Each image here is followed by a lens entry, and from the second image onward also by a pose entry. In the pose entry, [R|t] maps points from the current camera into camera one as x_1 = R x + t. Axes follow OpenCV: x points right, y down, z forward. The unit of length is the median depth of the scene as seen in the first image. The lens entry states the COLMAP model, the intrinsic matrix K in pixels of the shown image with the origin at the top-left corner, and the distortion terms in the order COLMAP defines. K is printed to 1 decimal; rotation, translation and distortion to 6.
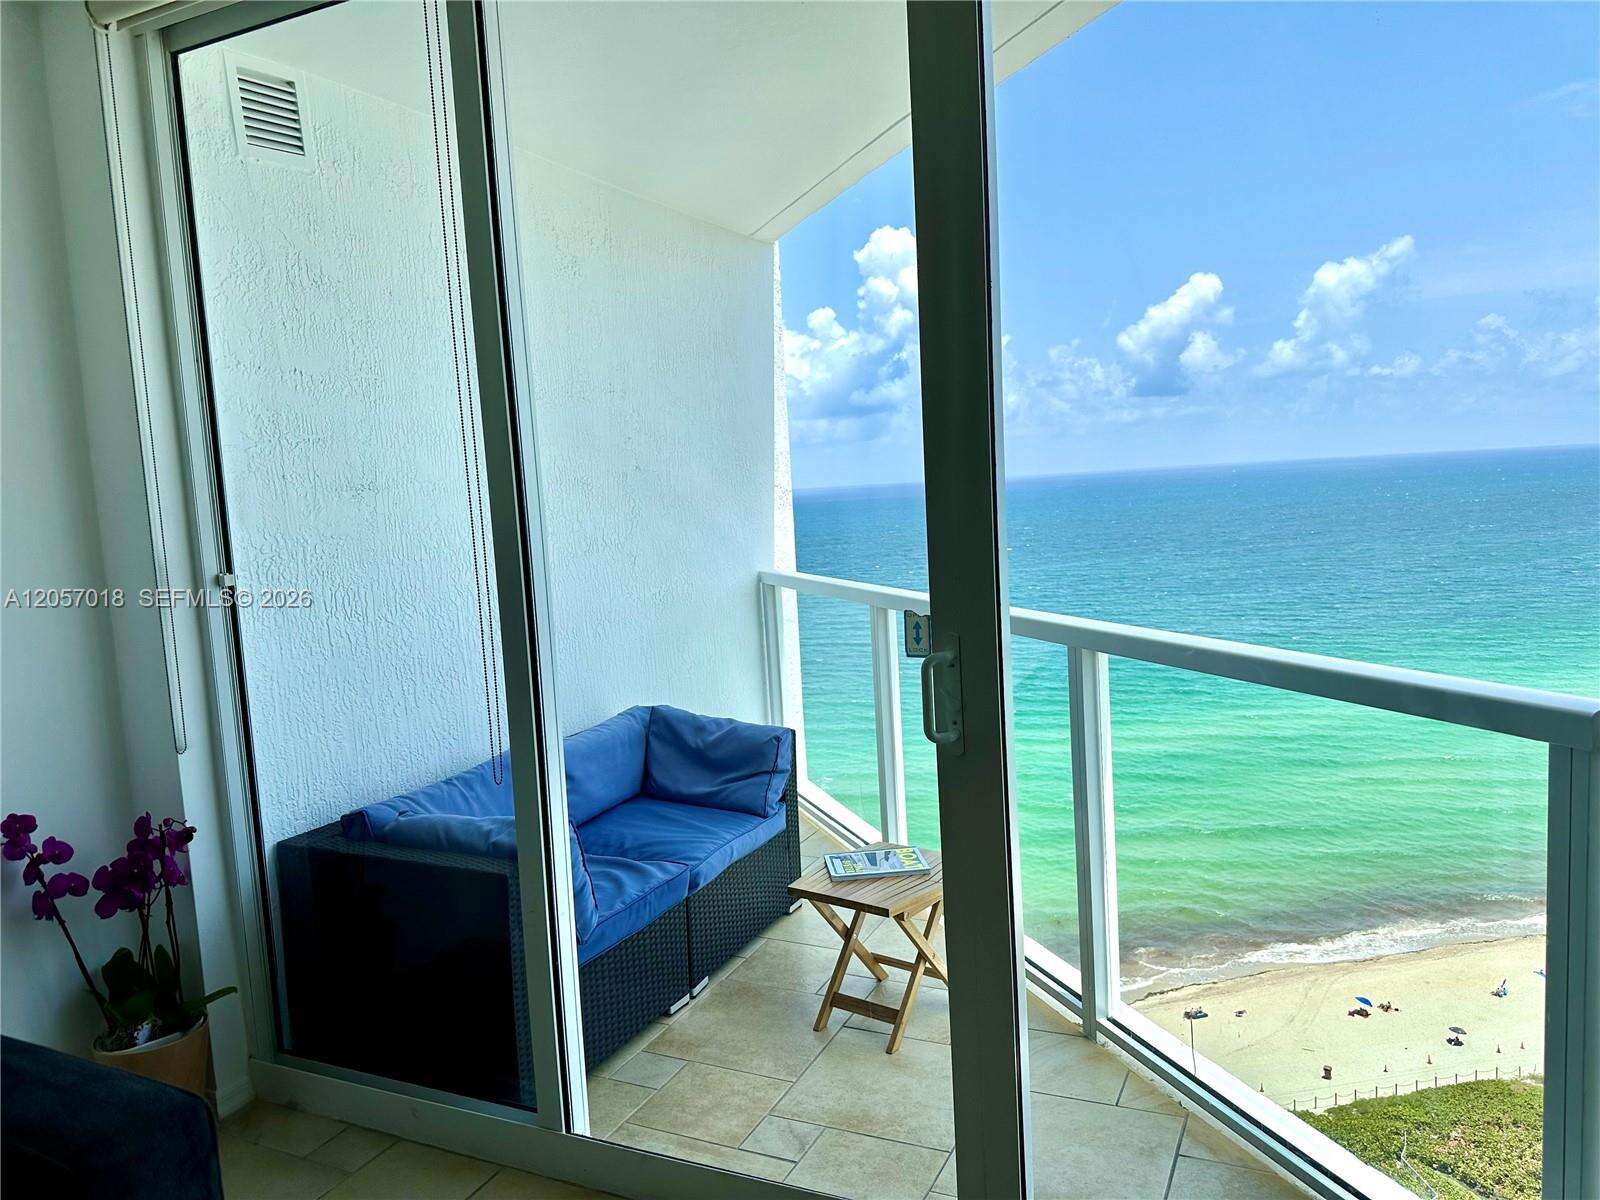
lens RADIAL K [[1121.0, 0, 800.0], [0, 1121.0, 600.0], [0, 0, 1]] dist [0.119143, -0.128705]
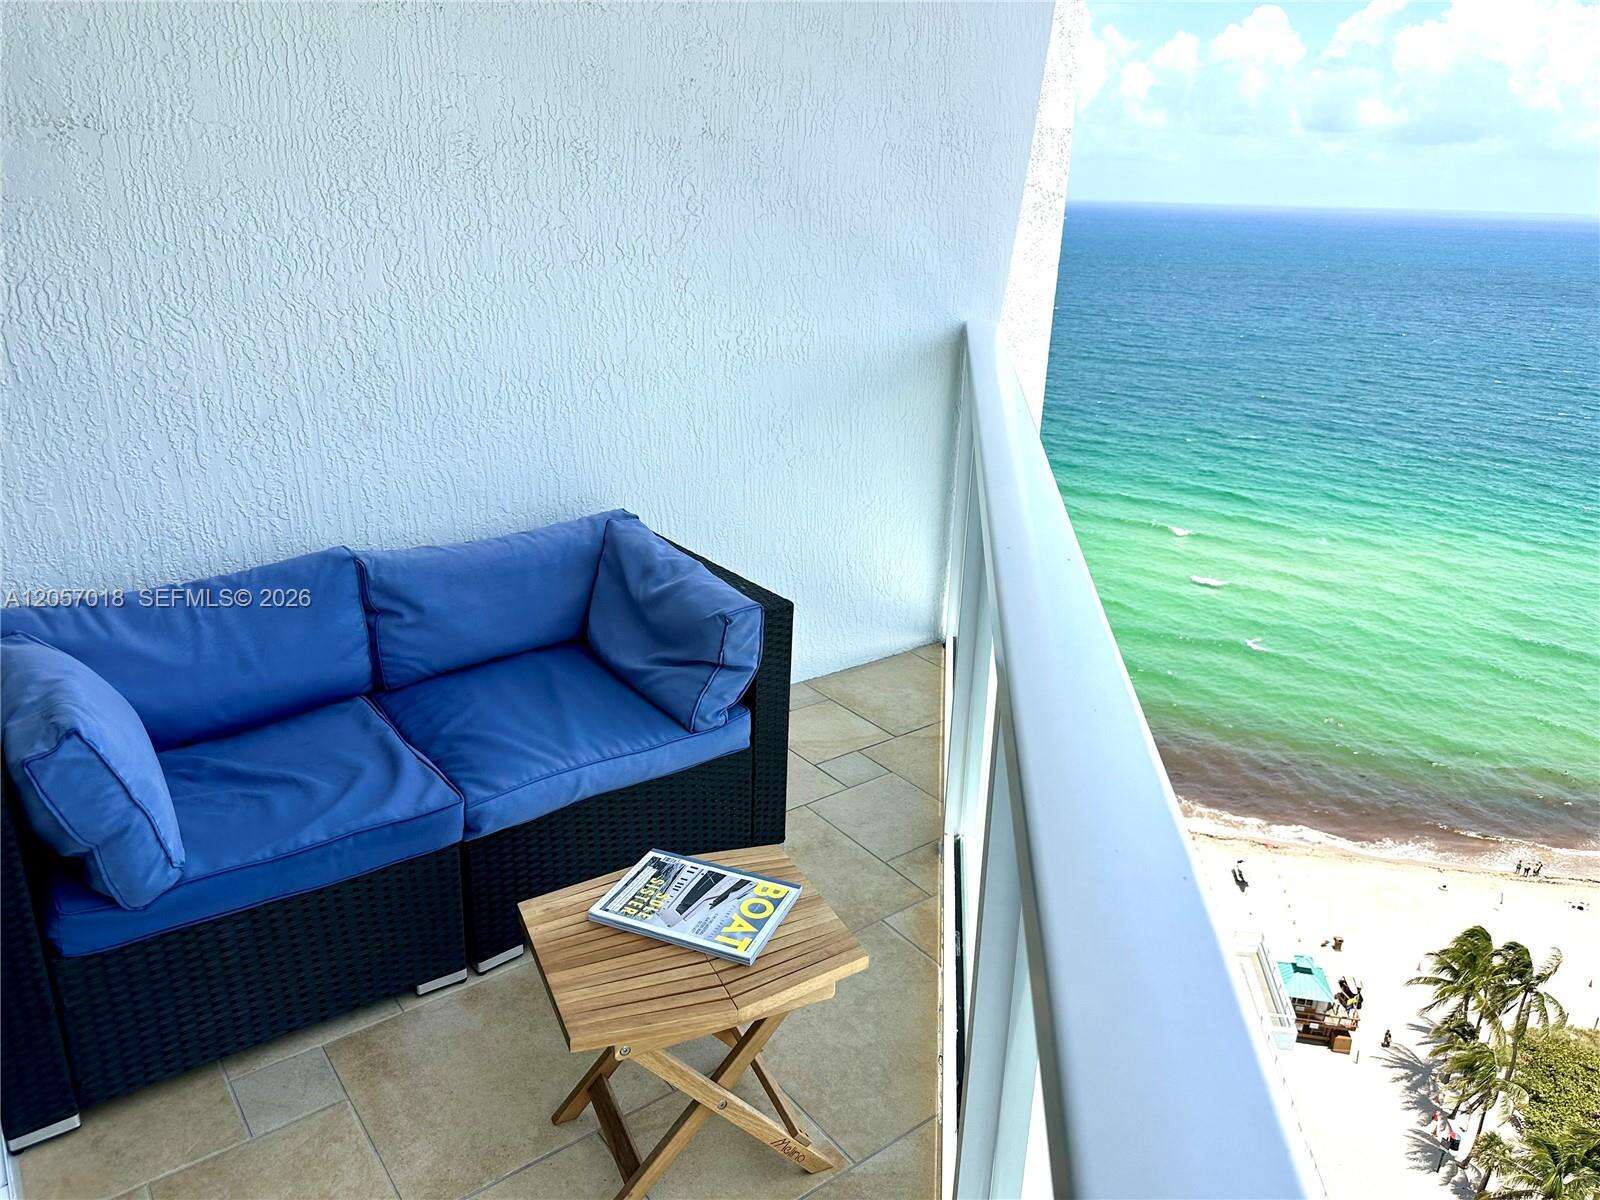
lens RADIAL K [[1121.0, 0, 800.0], [0, 1121.0, 600.0], [0, 0, 1]] dist [0.119143, -0.128705]
pose [[0.882061, 0.231621, -0.410267, 0.265692], [-0.119449, 0.952298, 0.280820, -0.063260], [0.455741, -0.198694, 0.867653, 0.488720]]
